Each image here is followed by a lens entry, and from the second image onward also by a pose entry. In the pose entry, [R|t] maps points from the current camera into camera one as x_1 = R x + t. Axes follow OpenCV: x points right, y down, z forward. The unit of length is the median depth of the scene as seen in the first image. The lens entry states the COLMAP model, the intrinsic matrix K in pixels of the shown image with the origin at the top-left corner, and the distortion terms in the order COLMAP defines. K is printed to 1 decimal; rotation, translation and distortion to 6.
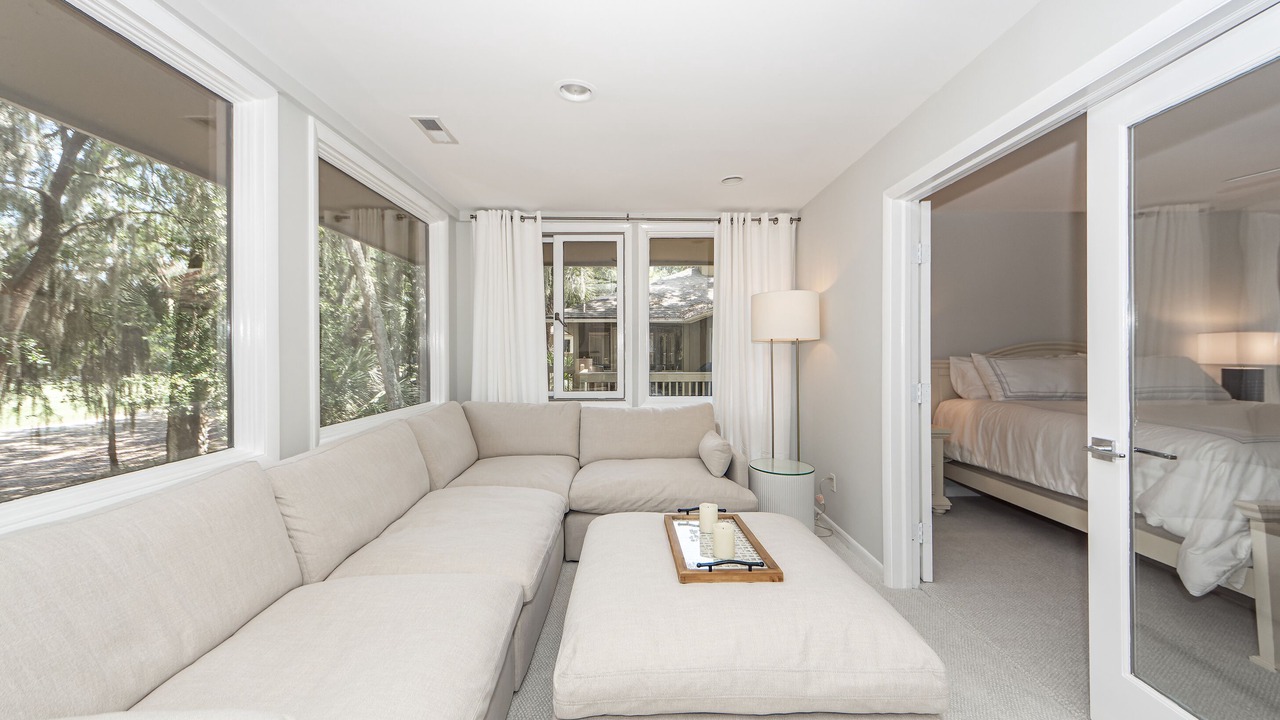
lens RADIAL K [[471.7, 0, 649.1], [0, 471.7, 353.7], [0, 0, 1]] dist [-0.001700, -0.000494]
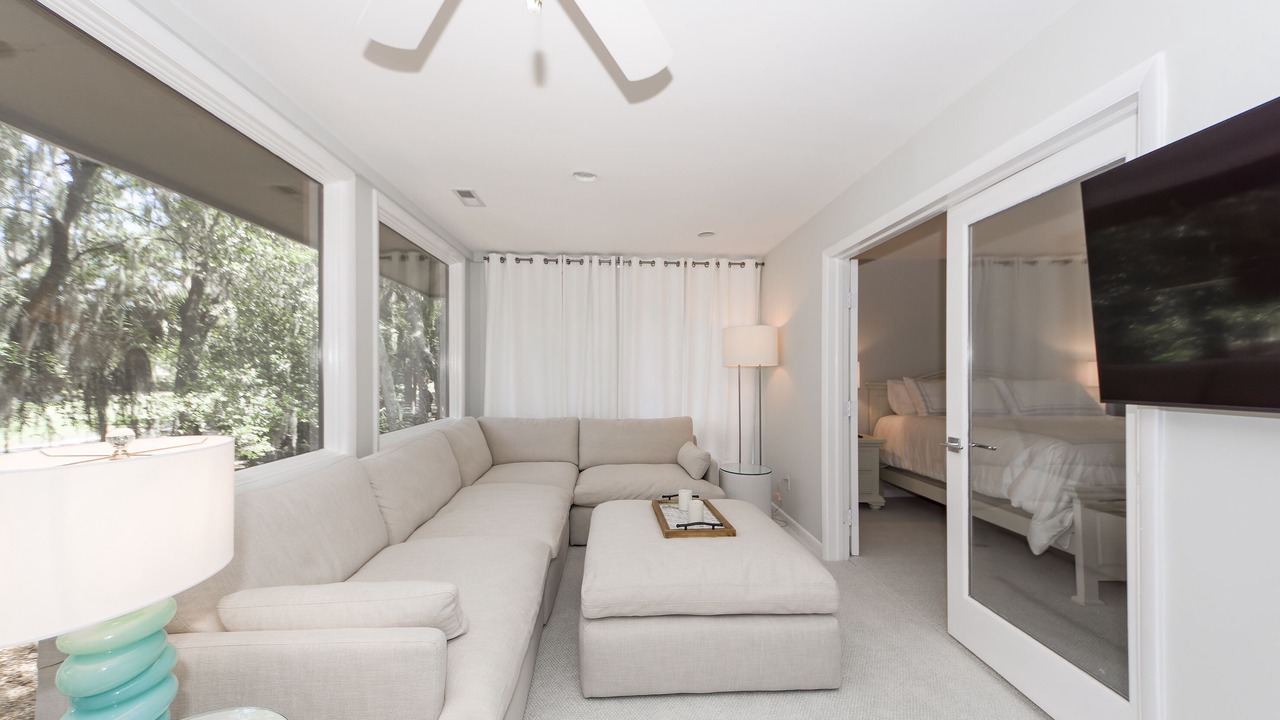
lens RADIAL K [[462.2, 0, 660.4], [0, 462.2, 374.9], [0, 0, 1]] dist [0.018415, -0.011564]
pose [[0.997938, 0.003929, 0.064068, -0.024303], [-0.003878, 0.999992, -0.000932, -0.005694], [-0.064071, 0.000682, 0.997945, -0.250606]]
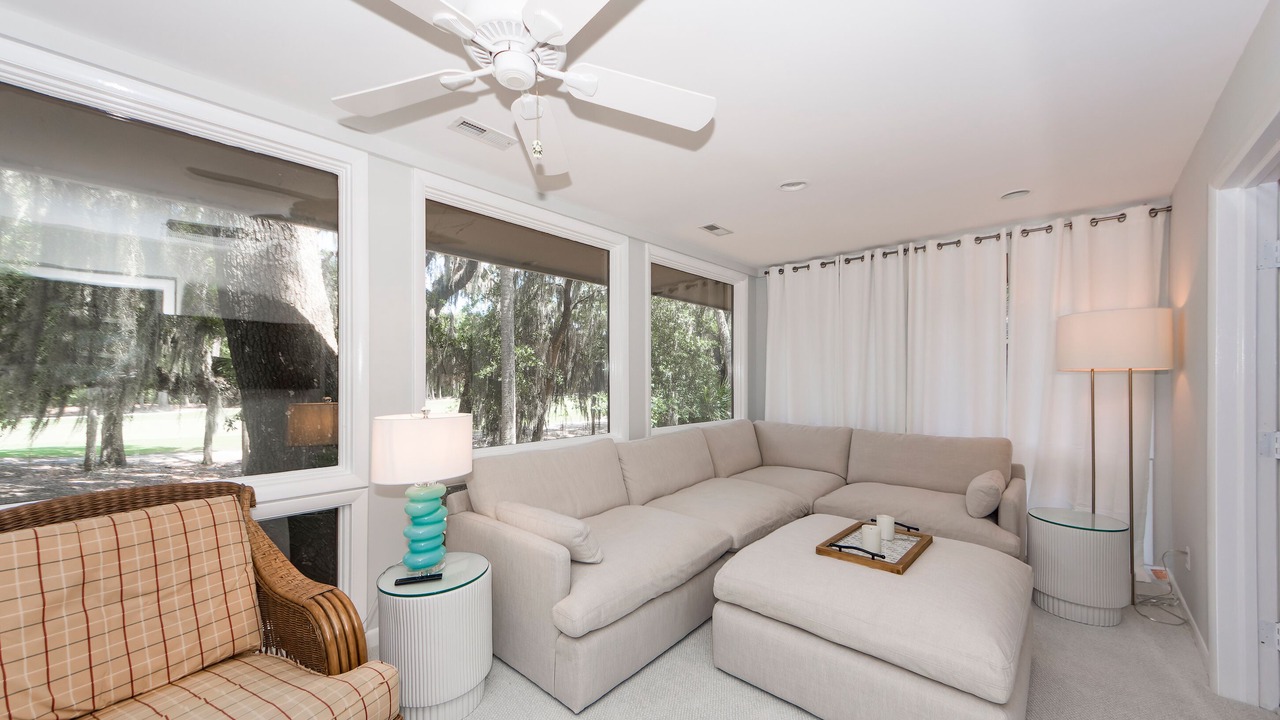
lens RADIAL K [[493.0, 0, 646.9], [0, 493.0, 380.1], [0, 0, 1]] dist [-0.001142, -0.000199]
pose [[0.722510, 0.006004, -0.691334, 0.430464], [-0.005252, 0.999981, 0.003196, -0.013827], [0.691340, 0.001321, 0.722528, -0.235810]]
